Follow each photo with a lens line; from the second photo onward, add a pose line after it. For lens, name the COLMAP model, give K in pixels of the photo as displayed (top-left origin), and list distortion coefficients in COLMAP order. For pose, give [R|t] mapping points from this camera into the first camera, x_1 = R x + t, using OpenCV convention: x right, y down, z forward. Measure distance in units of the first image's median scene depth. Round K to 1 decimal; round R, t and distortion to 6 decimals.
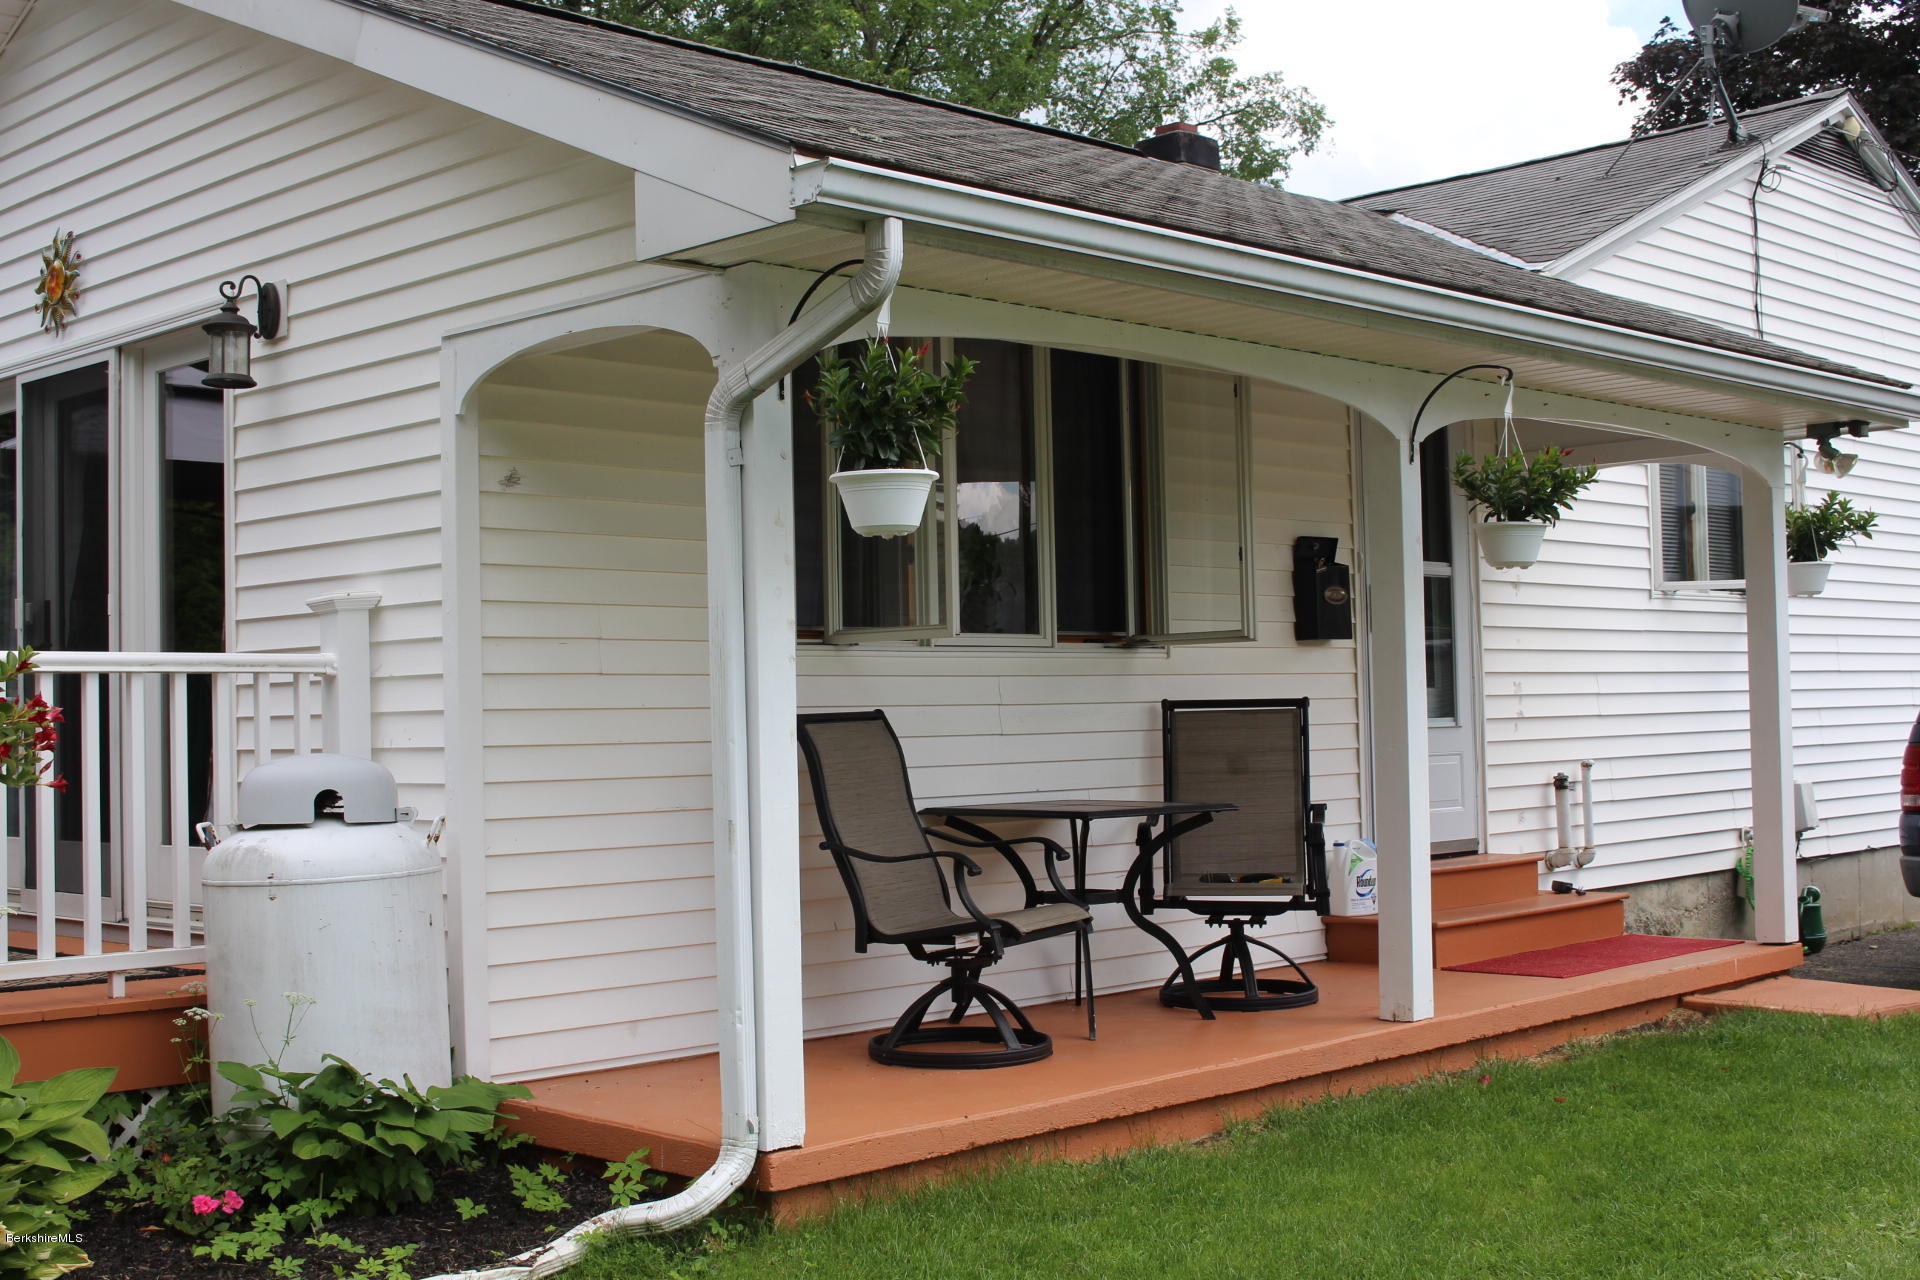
lens RADIAL K [[2306.8, 0, 959.1], [0, 2306.8, 655.9], [0, 0, 1]] dist [-0.045380, 0.000000]
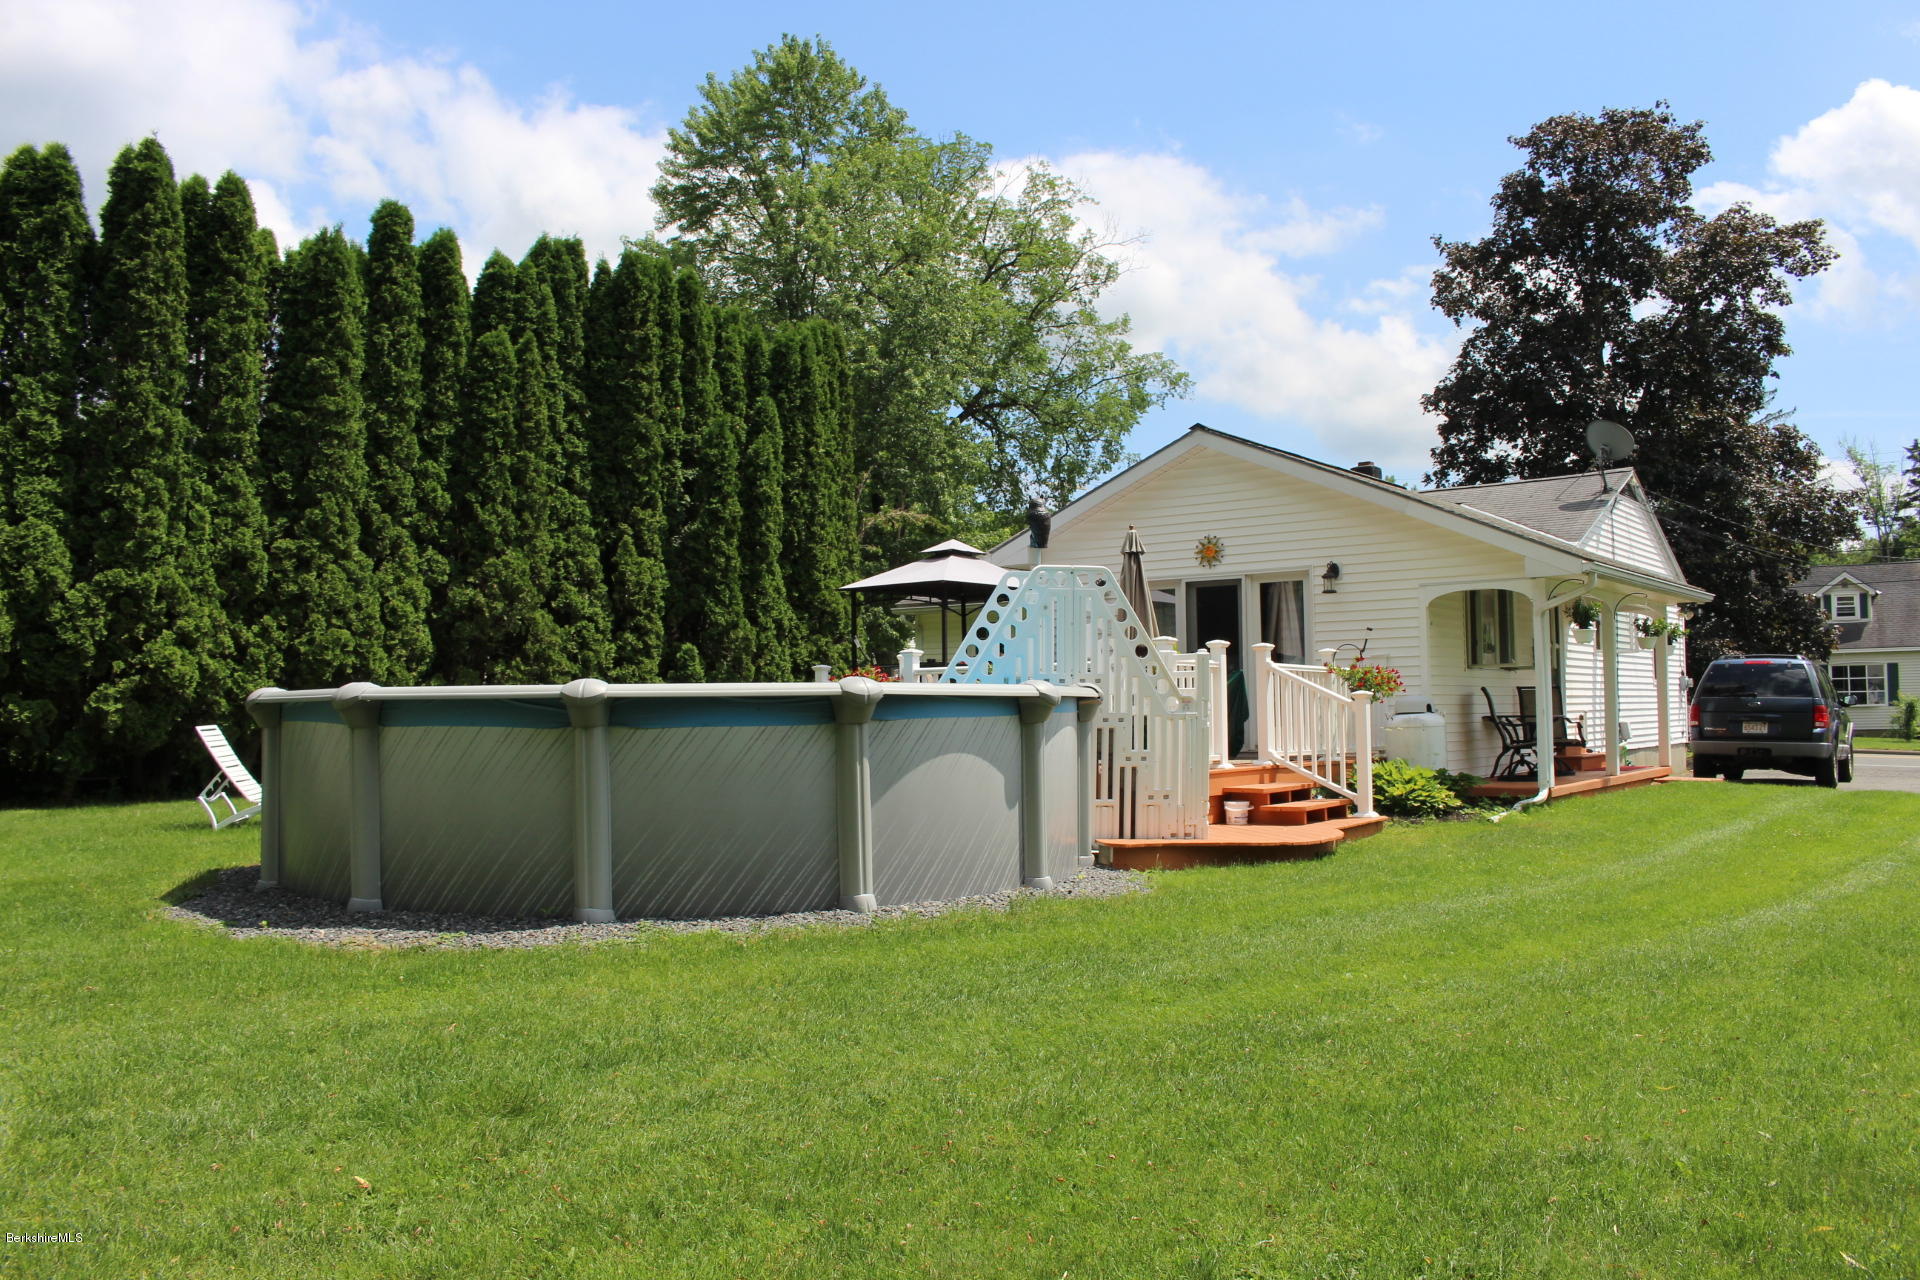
lens RADIAL K [[1585.7, 0, 953.2], [0, 1585.7, 646.3], [0, 0, 1]] dist [-0.120980, 0.057665]
pose [[0.990782, 0.015555, 0.134570, -1.211133], [-0.013053, 0.999726, -0.019451, 0.018522], [-0.134836, 0.017515, 0.990713, -1.316200]]
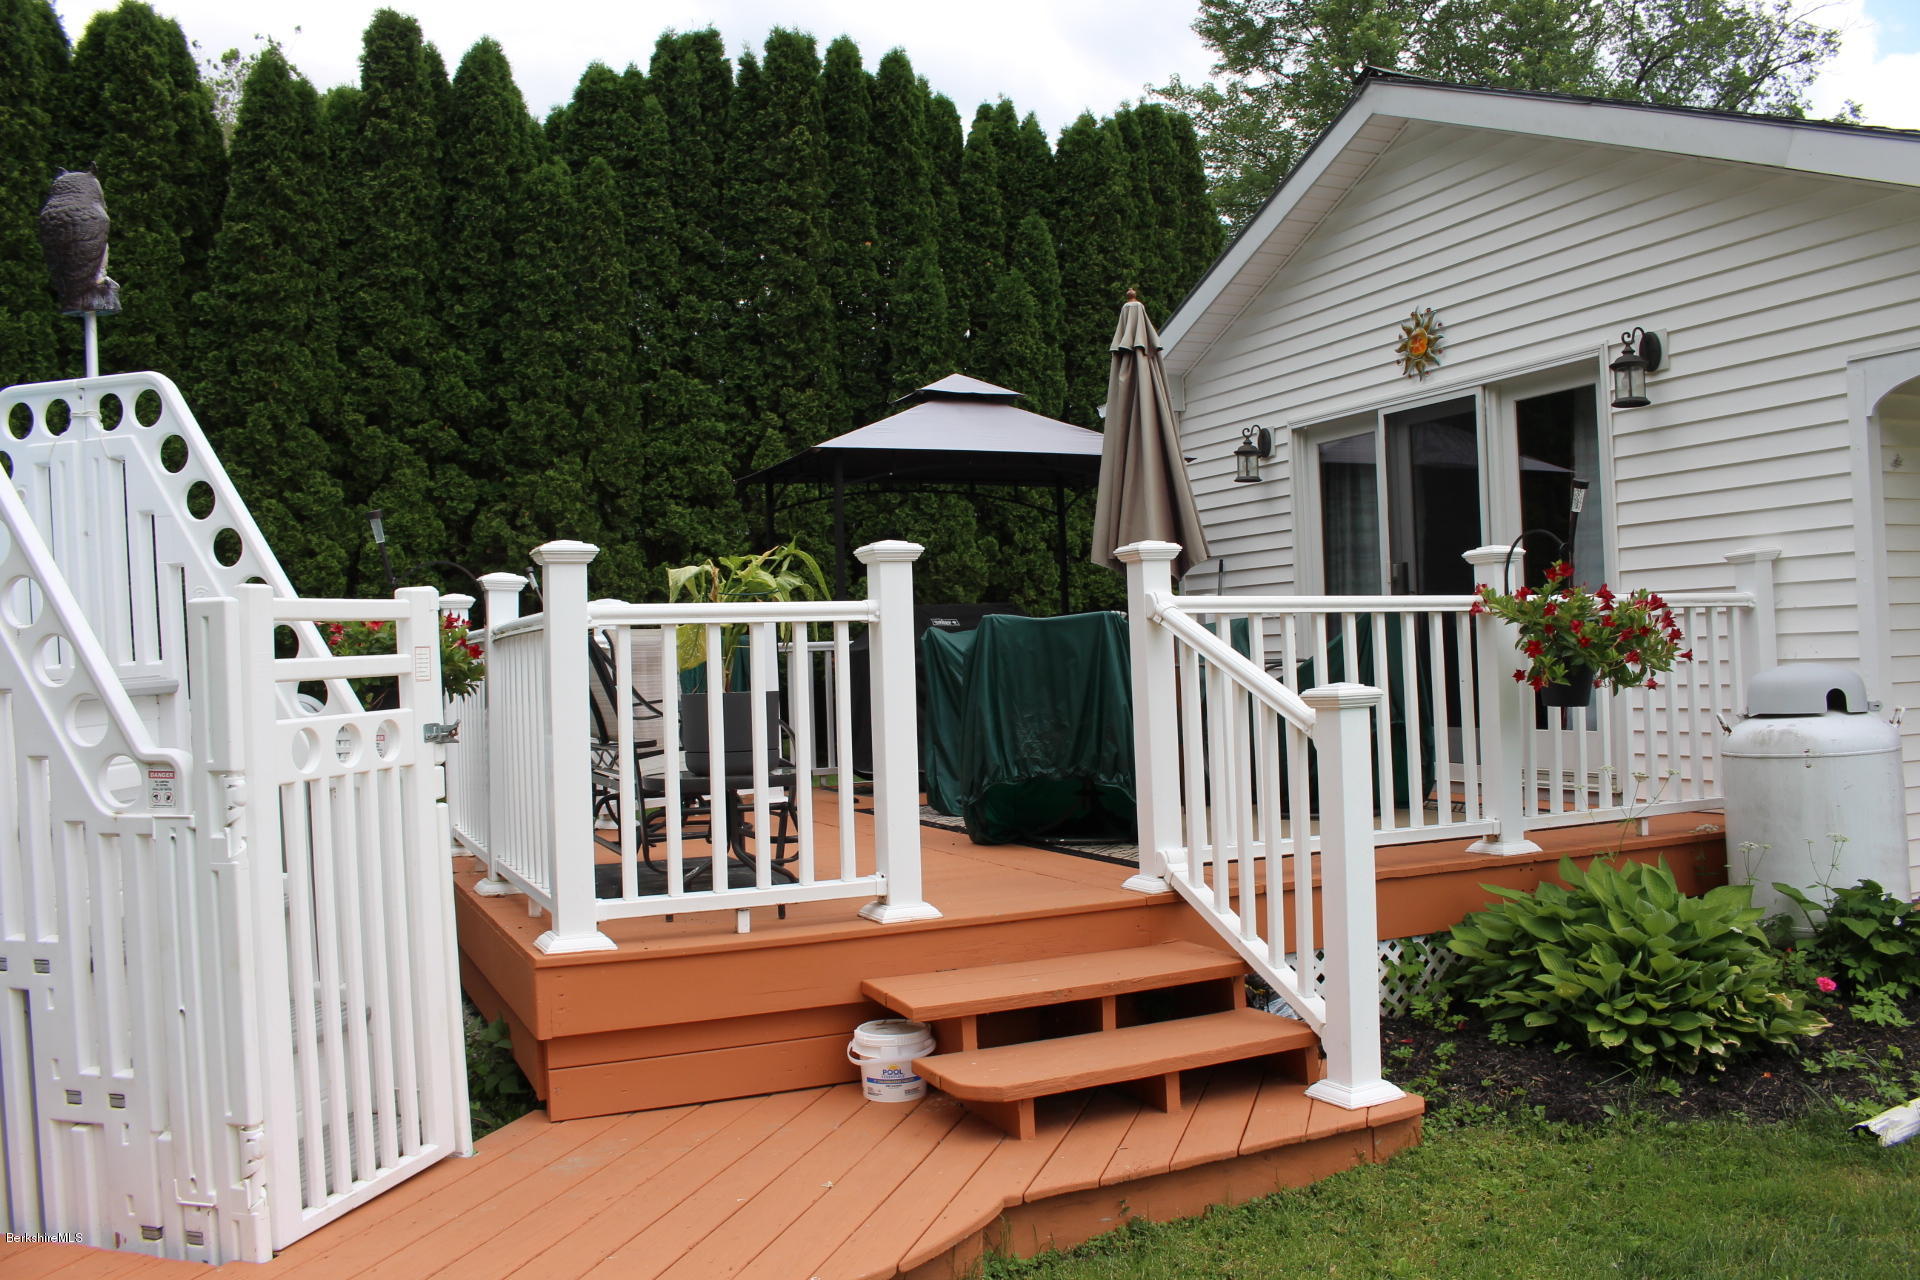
lens RADIAL K [[1585.7, 0, 963.1], [0, 1585.7, 621.9], [0, 0, 1]] dist [-0.120980, 0.057665]
pose [[0.932964, -0.016911, -0.359571, -0.359307], [0.022276, 0.999694, 0.010780, -0.003433], [0.359279, -0.018067, 0.933055, -0.045574]]
